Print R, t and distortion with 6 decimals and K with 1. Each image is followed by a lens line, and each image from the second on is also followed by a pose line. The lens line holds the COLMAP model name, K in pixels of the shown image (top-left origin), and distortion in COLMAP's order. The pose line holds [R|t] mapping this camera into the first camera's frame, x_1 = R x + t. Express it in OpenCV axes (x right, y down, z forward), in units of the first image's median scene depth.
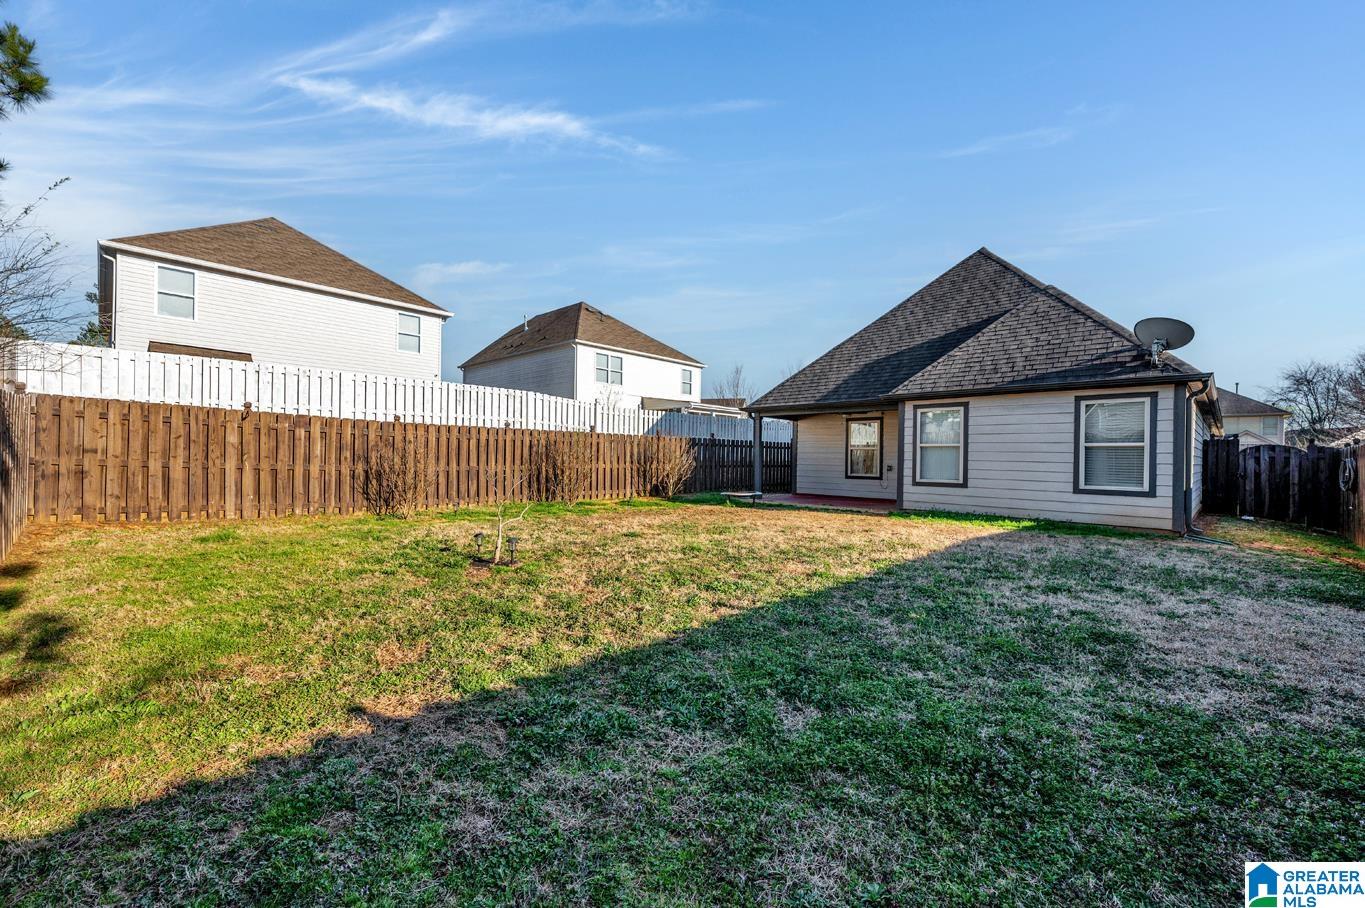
lens RADIAL K [[539.6, 0, 681.6], [0, 539.6, 457.9], [0, 0, 1]] dist [0.000087, -0.000033]
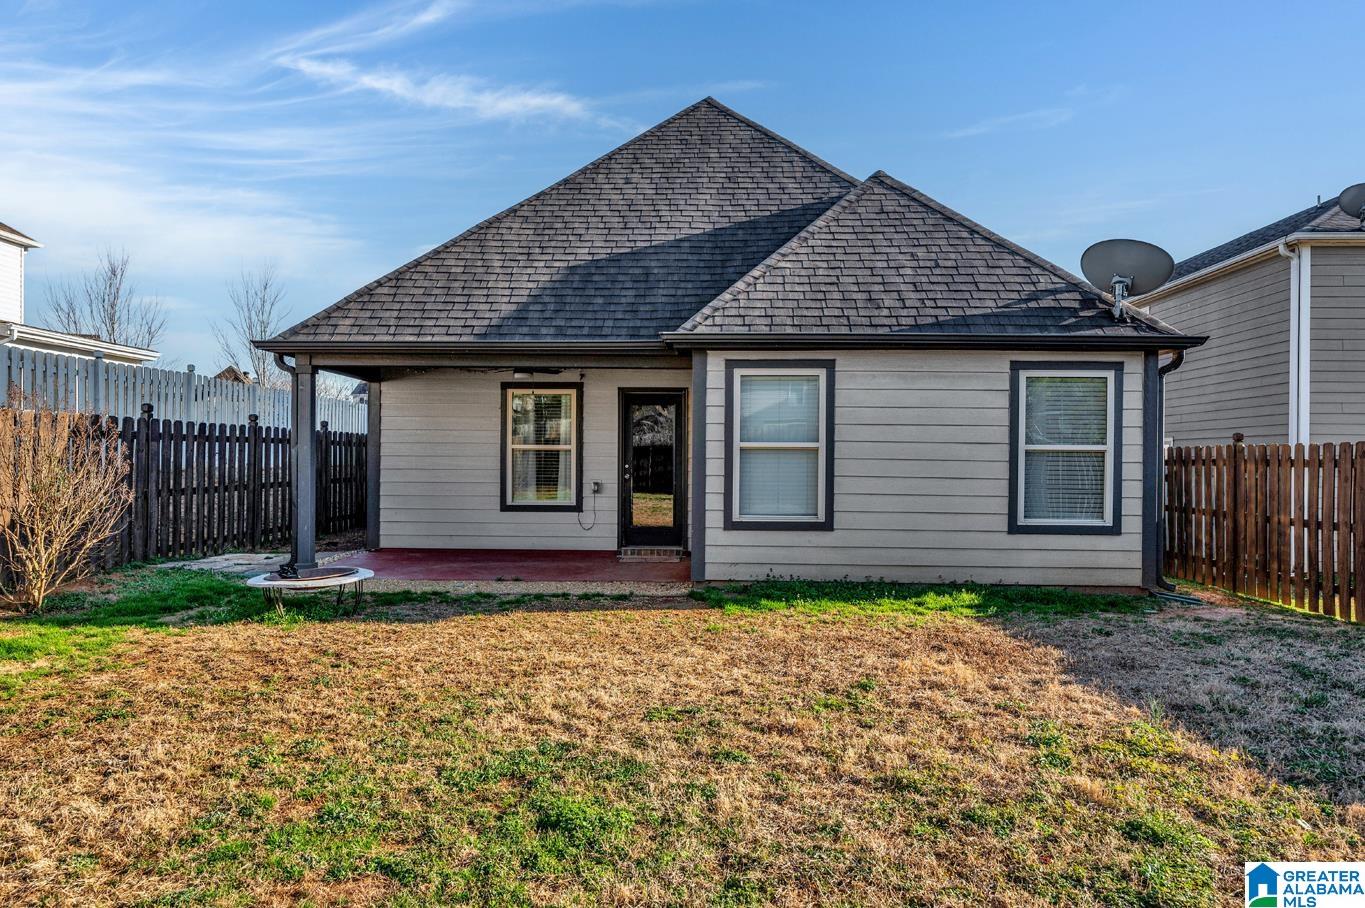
lens RADIAL K [[837.3, 0, 683.4], [0, 837.3, 454.5], [0, 0, 1]] dist [0.000846, 0.000458]
pose [[0.730885, -0.008232, 0.682451, -0.099135], [0.004436, 0.999963, 0.007311, -0.020716], [-0.682487, -0.002316, 0.730894, 0.493678]]
